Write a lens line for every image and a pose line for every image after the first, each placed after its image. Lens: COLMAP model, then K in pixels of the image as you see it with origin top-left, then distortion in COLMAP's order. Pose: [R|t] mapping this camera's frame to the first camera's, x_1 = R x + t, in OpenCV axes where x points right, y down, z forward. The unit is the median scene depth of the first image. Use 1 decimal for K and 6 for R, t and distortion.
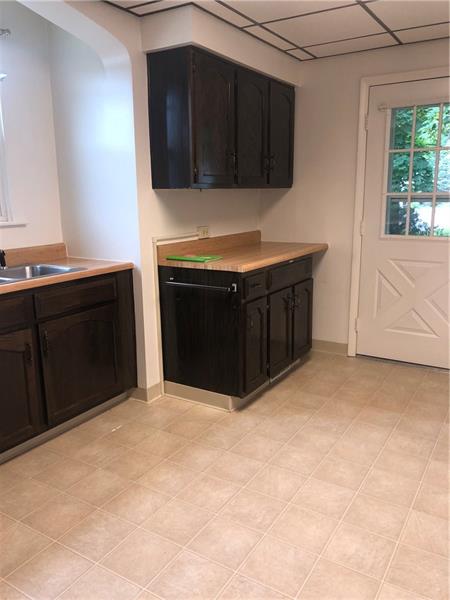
lens RADIAL K [[489.7, 0, 225.6], [0, 489.7, 299.6], [0, 0, 1]] dist [0.032077, -0.035599]
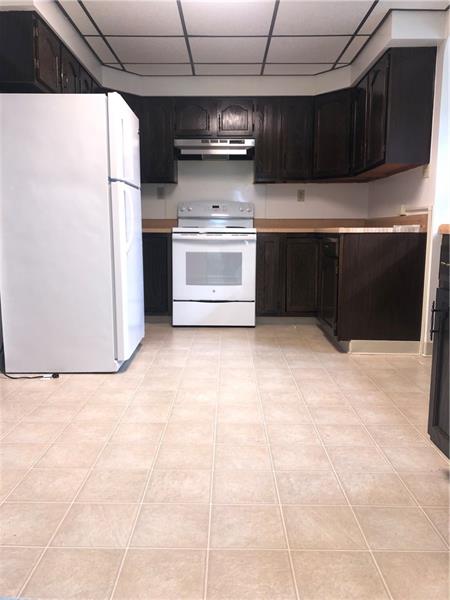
lens RADIAL K [[489.7, 0, 223.2], [0, 489.7, 302.6], [0, 0, 1]] dist [0.032077, -0.035599]
pose [[-0.855782, 0.083866, -0.510493, 0.704612], [-0.104824, 0.938193, 0.329856, -0.176320], [0.506605, 0.335797, -0.794098, 1.614078]]
